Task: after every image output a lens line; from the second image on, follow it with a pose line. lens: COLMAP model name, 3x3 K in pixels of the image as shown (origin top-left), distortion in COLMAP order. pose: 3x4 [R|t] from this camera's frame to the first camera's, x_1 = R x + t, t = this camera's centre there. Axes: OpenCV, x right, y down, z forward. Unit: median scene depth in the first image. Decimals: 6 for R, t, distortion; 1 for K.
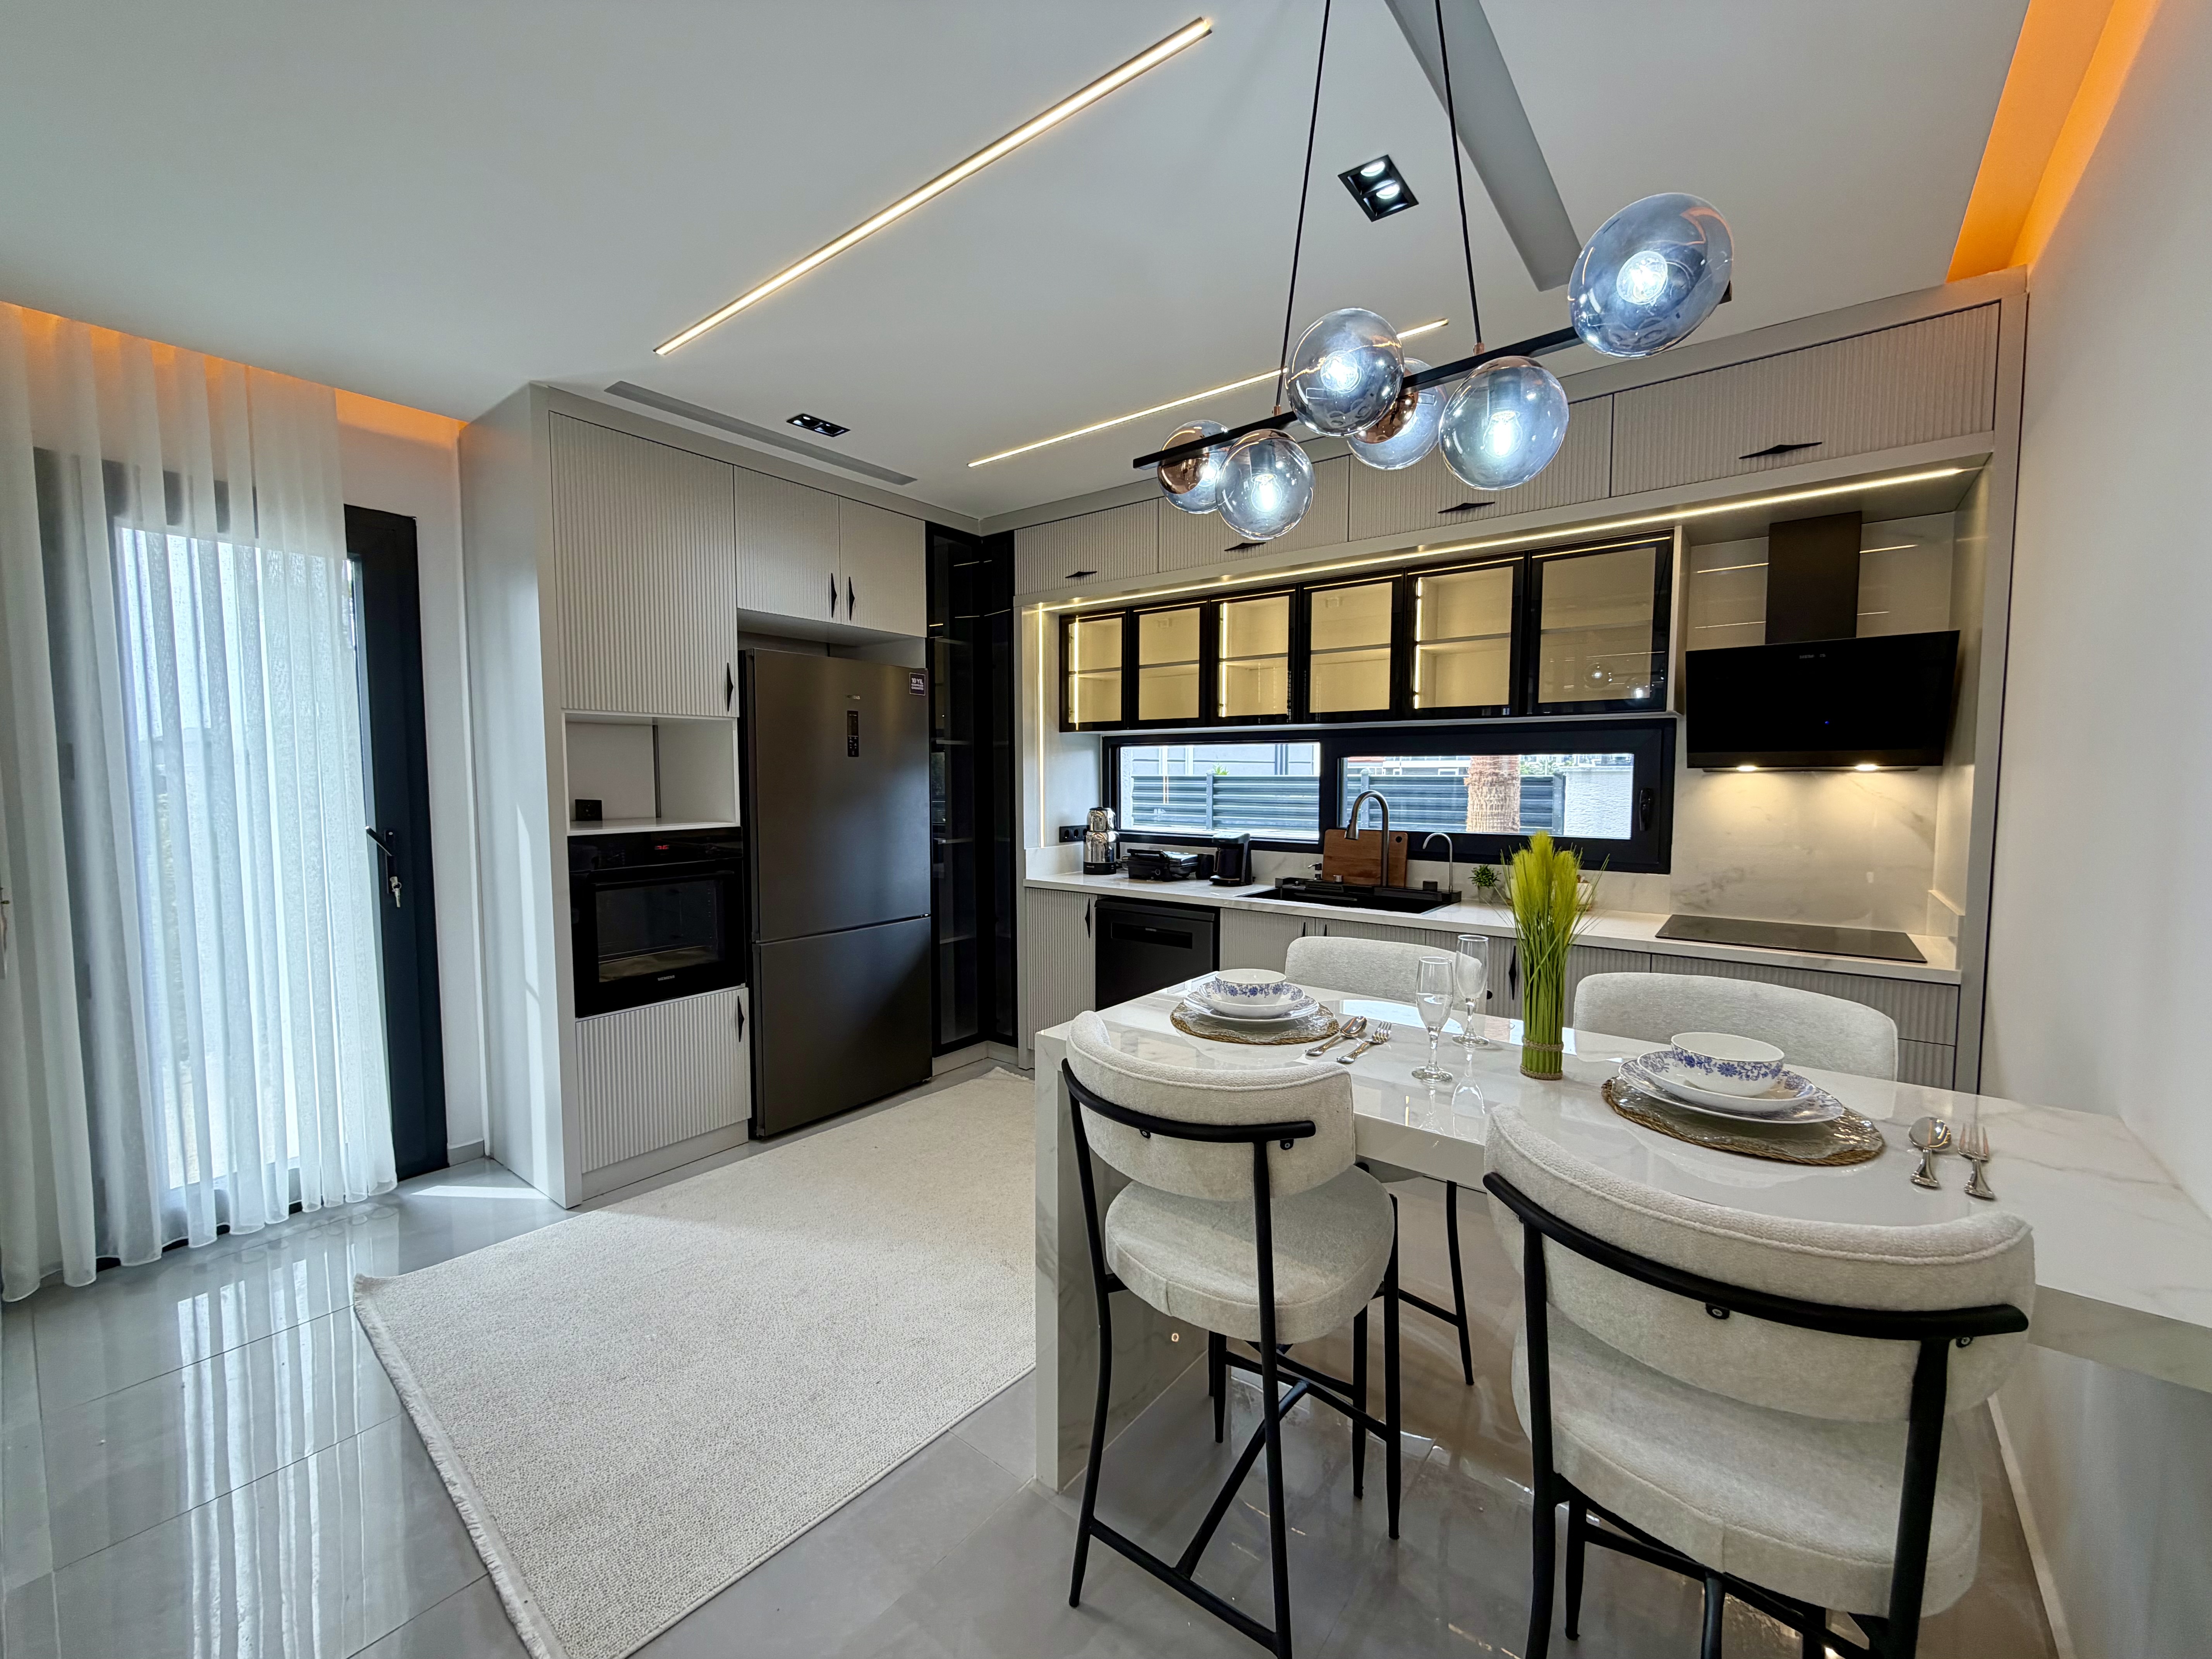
lens RADIAL K [[881.1, 0, 1090.2], [0, 881.1, 835.7], [0, 0, 1]] dist [-0.012653, 0.000913]
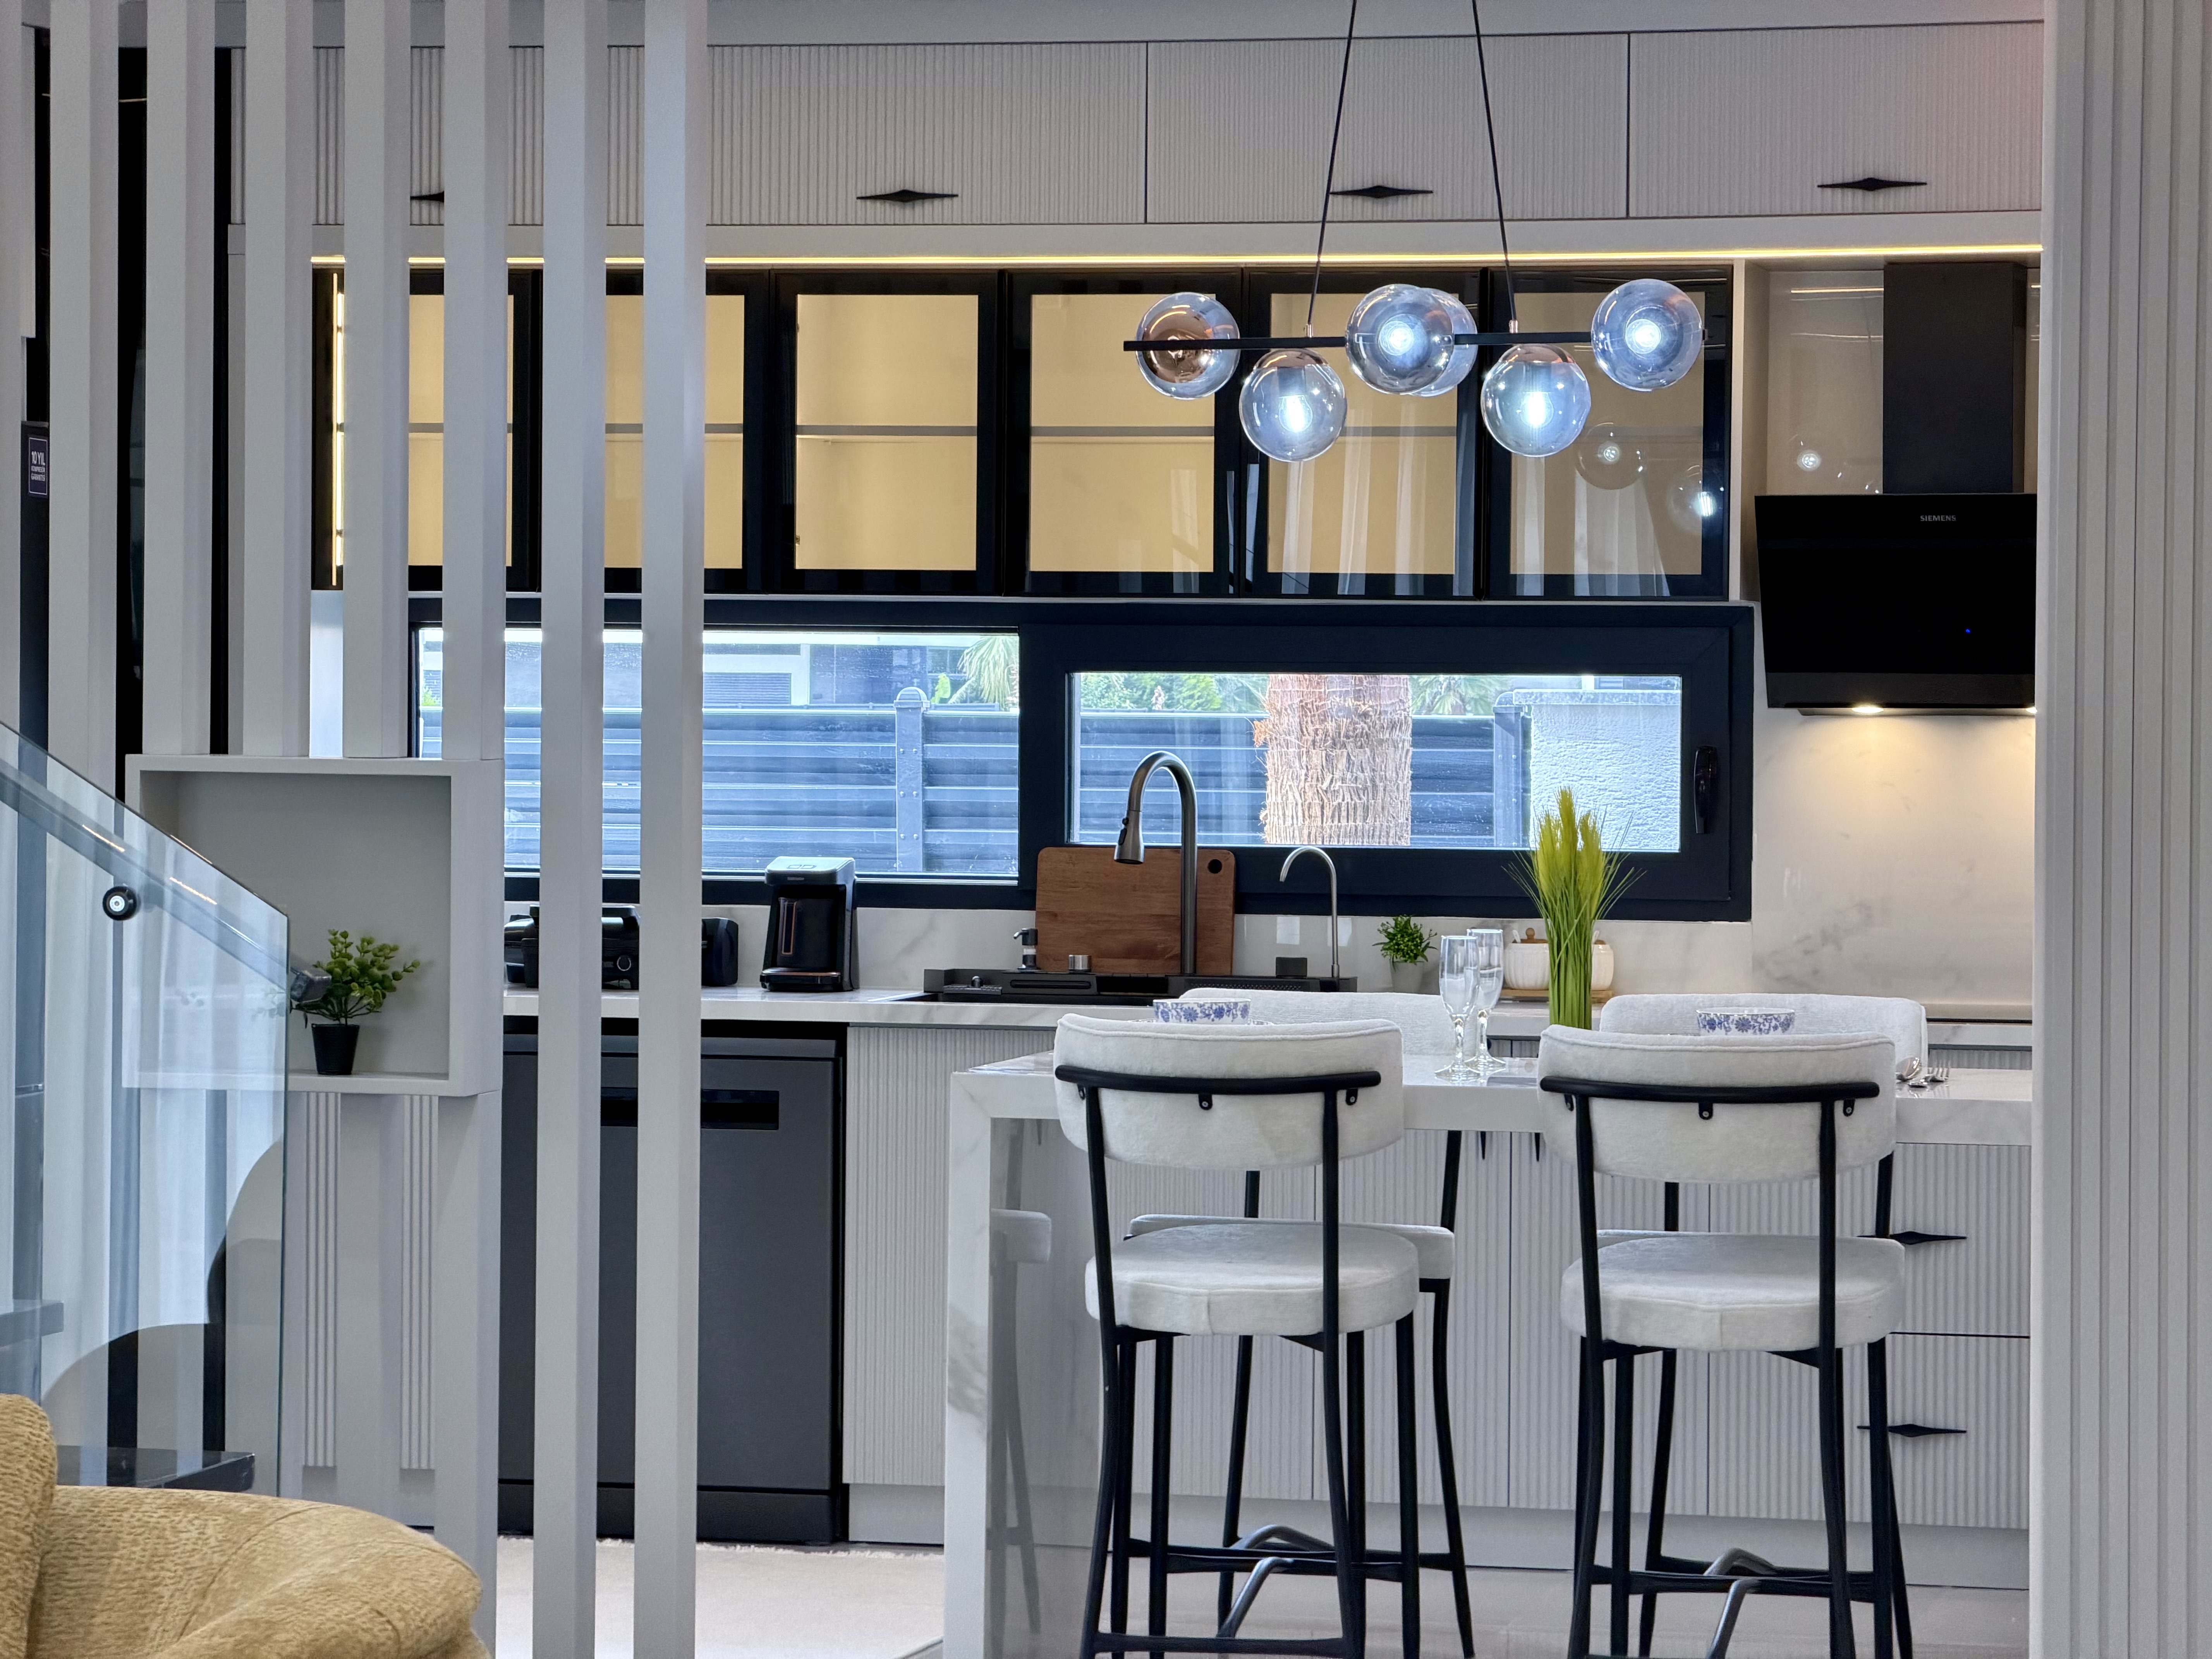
lens RADIAL K [[6801.8, 0, 1095.9], [0, 6801.8, 825.6], [0, 0, 1]] dist [0.170628, 0.000000]
pose [[0.901329, 0.000386, 0.433134, -1.199819], [0.020432, 0.998849, -0.043407, 0.133958], [-0.432652, 0.047974, 0.900284, -2.068355]]
